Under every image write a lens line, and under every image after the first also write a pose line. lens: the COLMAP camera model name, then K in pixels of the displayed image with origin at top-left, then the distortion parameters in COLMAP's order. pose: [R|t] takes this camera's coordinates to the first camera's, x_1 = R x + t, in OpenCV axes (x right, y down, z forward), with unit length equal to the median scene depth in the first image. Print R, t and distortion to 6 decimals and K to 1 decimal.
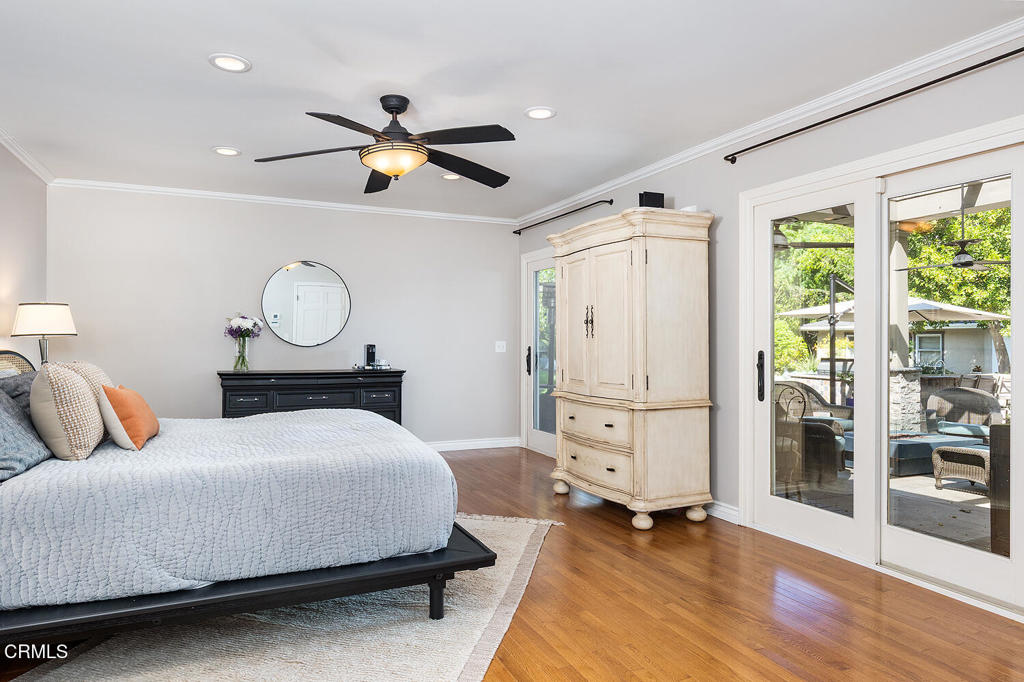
lens RADIAL K [[623.7, 0, 516.3], [0, 623.7, 340.8], [0, 0, 1]] dist [0.017394, 0.000076]
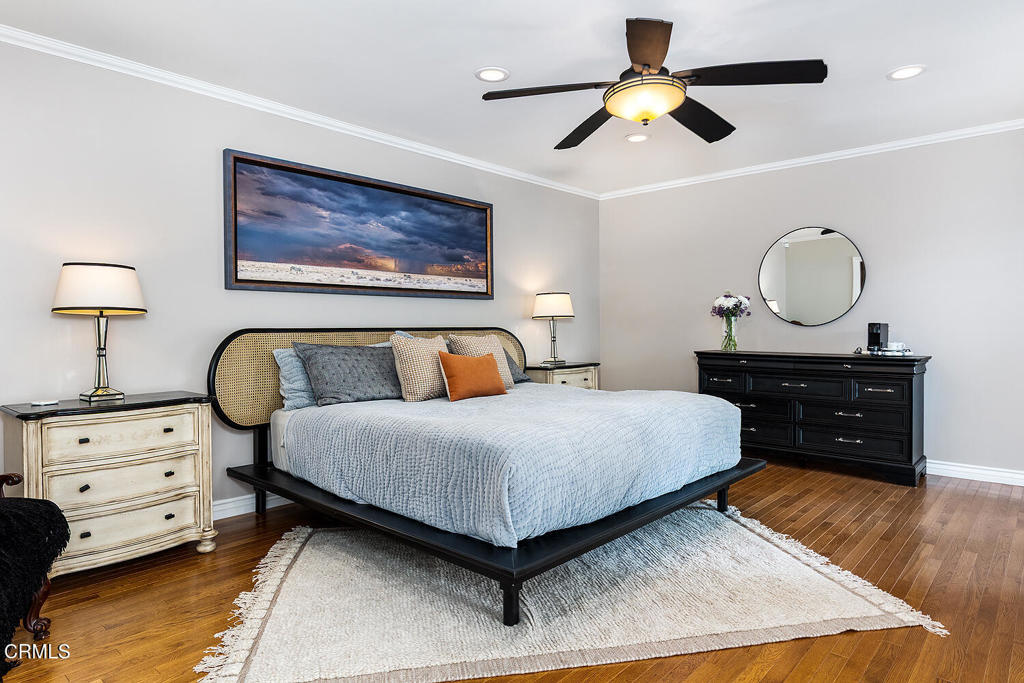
lens RADIAL K [[623.7, 0, 517.3], [0, 623.7, 336.6], [0, 0, 1]] dist [0.017394, 0.000076]
pose [[0.400916, 0.008944, -0.916071, 0.332879], [0.005259, 0.999913, 0.012064, 0.012673], [0.916100, -0.009654, 0.400834, 0.320711]]
